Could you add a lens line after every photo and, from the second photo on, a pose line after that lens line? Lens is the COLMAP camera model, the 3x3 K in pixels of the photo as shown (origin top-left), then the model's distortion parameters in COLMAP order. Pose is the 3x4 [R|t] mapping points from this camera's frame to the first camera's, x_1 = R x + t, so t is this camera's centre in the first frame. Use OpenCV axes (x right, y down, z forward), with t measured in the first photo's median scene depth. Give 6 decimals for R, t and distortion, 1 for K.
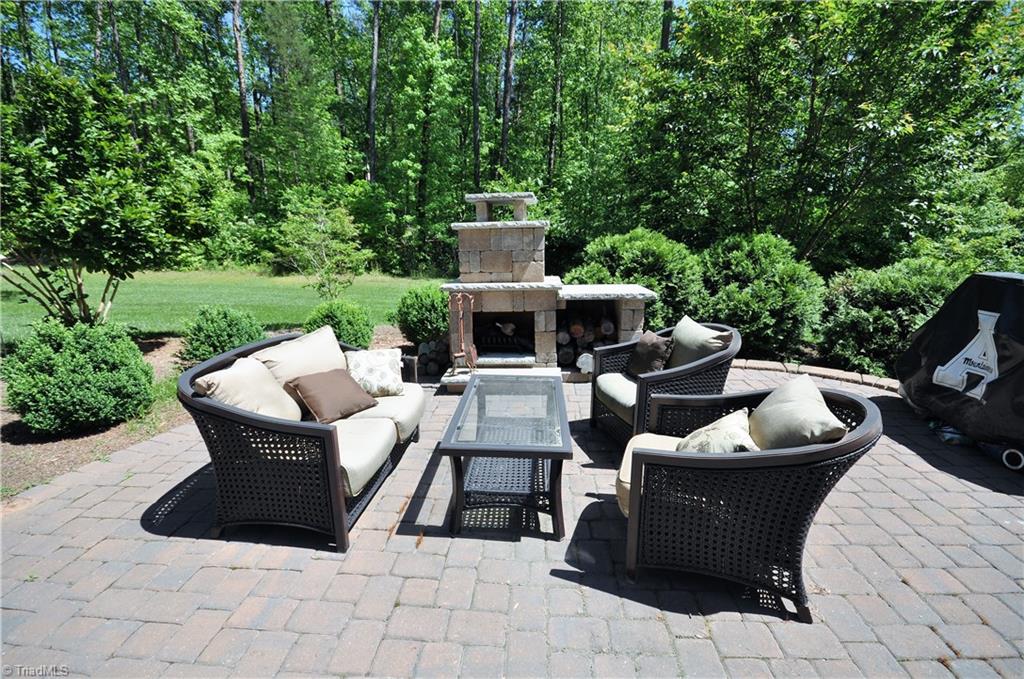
lens RADIAL K [[451.2, 0, 509.3], [0, 451.2, 345.2], [0, 0, 1]] dist [-0.003379, -0.002252]
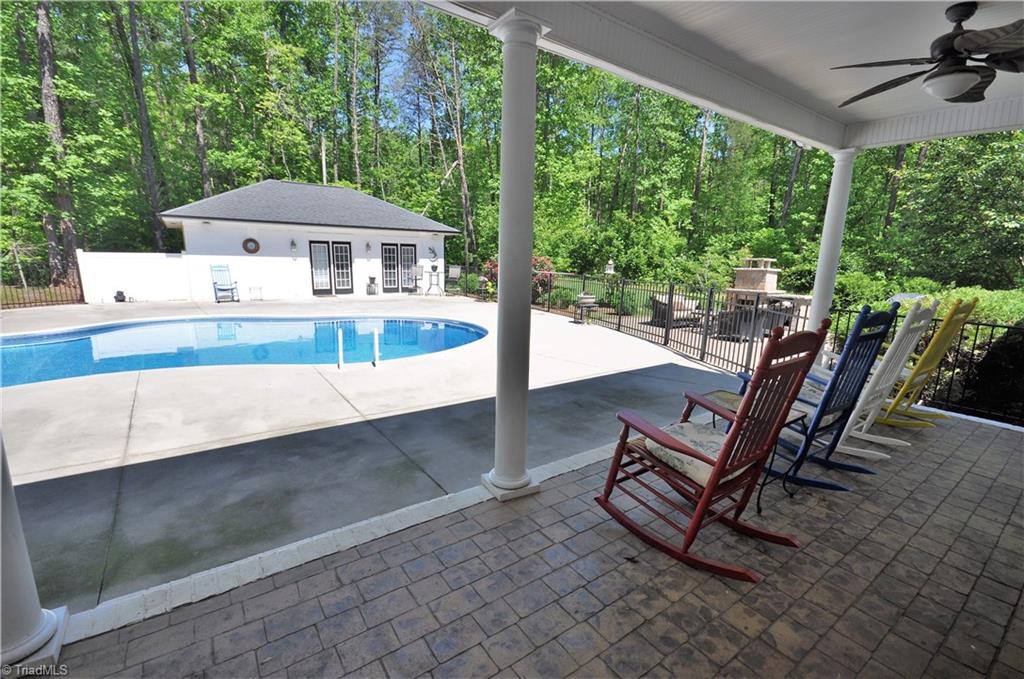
lens RADIAL K [[451.2, 0, 511.6], [0, 451.2, 334.6], [0, 0, 1]] dist [-0.003379, -0.002252]
pose [[0.631881, 0.146186, -0.761154, 0.276817], [-0.208321, 0.977947, 0.014883, 0.090498], [0.746544, 0.149160, 0.648400, -0.421857]]
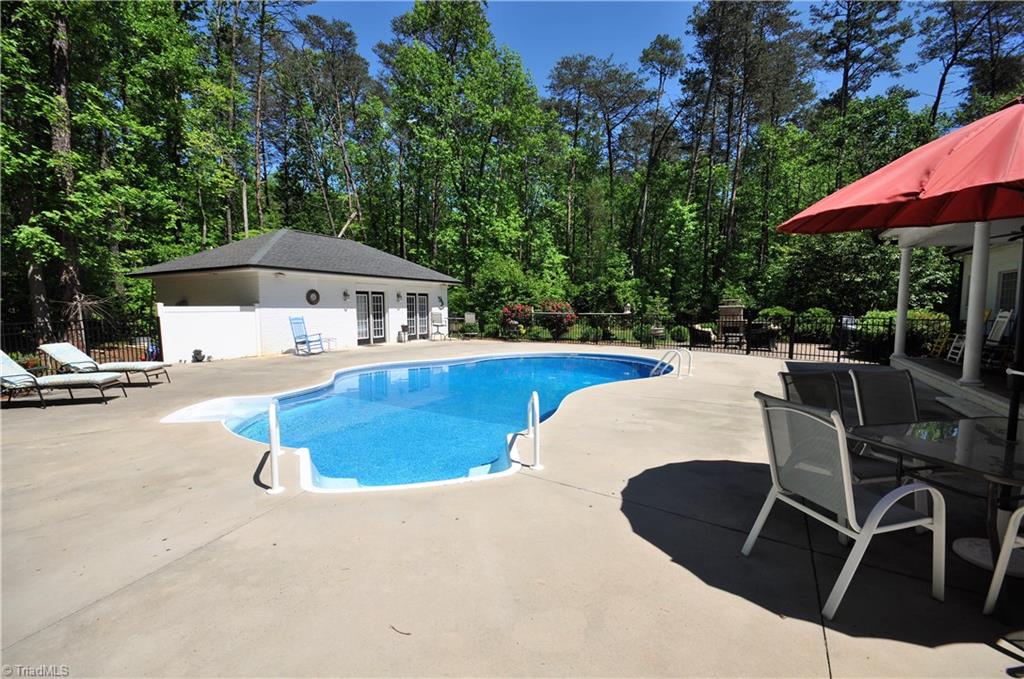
lens RADIAL K [[451.2, 0, 513.7], [0, 451.2, 342.8], [0, 0, 1]] dist [-0.003379, -0.002252]
pose [[0.906852, 0.030873, -0.420317, -0.012893], [-0.098487, 0.985224, -0.140123, 0.200416], [0.409780, 0.168467, 0.896493, -0.826187]]
